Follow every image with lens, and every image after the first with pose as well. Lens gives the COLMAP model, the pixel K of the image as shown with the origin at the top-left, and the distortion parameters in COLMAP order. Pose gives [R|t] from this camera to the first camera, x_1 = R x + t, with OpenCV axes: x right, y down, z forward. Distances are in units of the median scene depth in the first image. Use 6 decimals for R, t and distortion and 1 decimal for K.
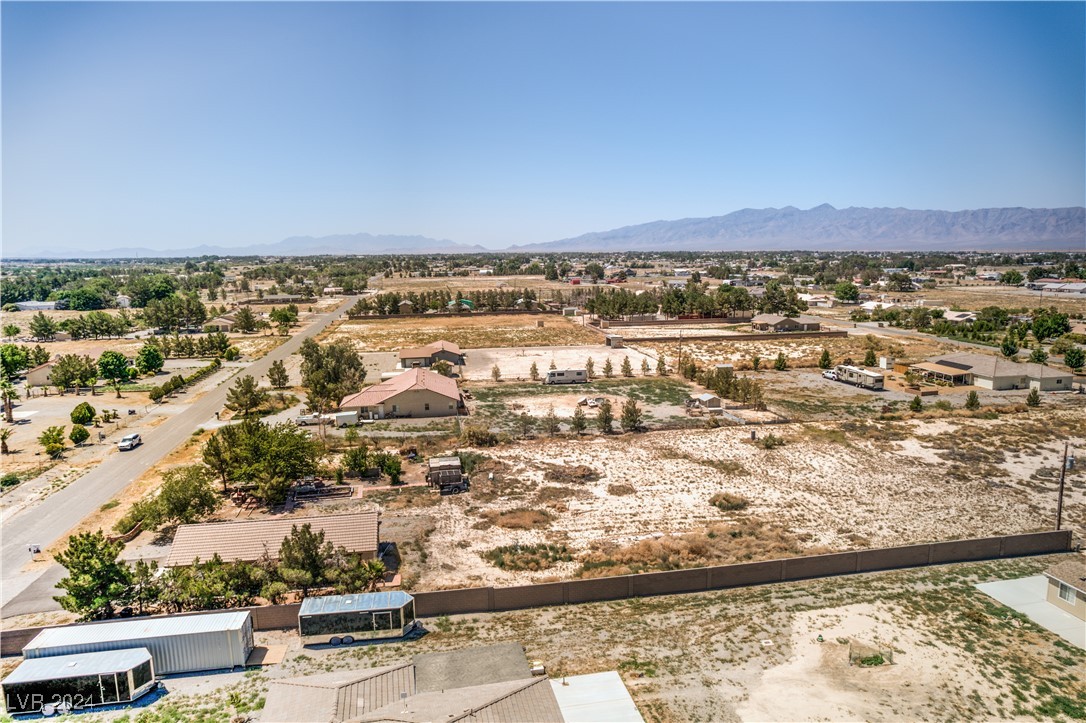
lens RADIAL K [[694.1, 0, 543.0], [0, 694.1, 361.5], [0, 0, 1]] dist [-0.076649, 0.068142]
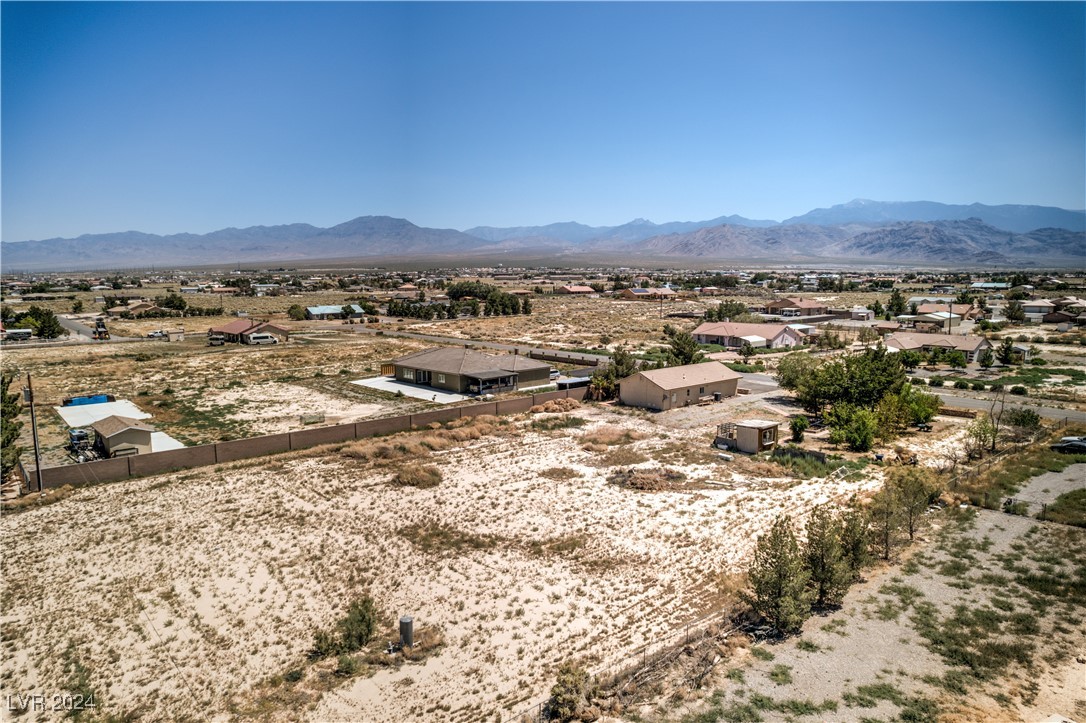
lens RADIAL K [[702.9, 0, 543.0], [0, 702.9, 361.5], [0, 0, 1]] dist [-0.077619, 0.071708]
pose [[-0.856116, 0.080306, -0.510507, 0.517953], [-0.066713, 0.962413, 0.263271, -0.132721], [0.512460, 0.259448, -0.818579, 1.615242]]
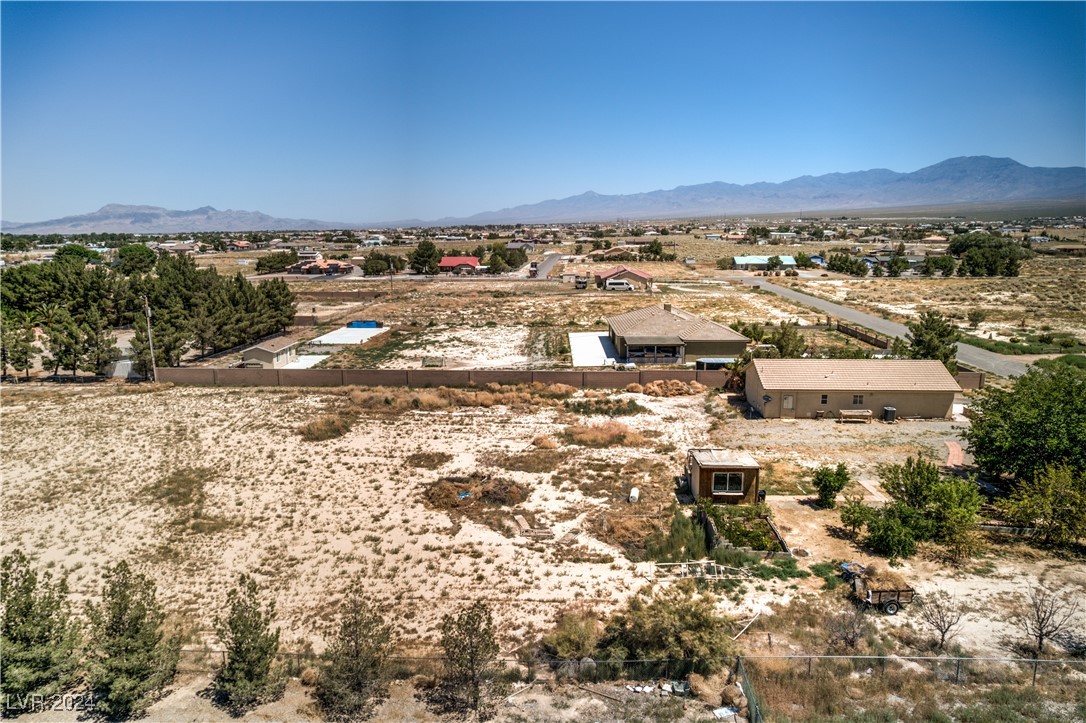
lens RADIAL K [[702.9, 0, 543.0], [0, 702.9, 361.5], [0, 0, 1]] dist [-0.077619, 0.071708]
pose [[-0.973933, -0.023290, 0.225635, -0.133613], [0.055496, 0.940022, 0.336570, -0.110909], [-0.219941, 0.340318, -0.914226, 1.565303]]
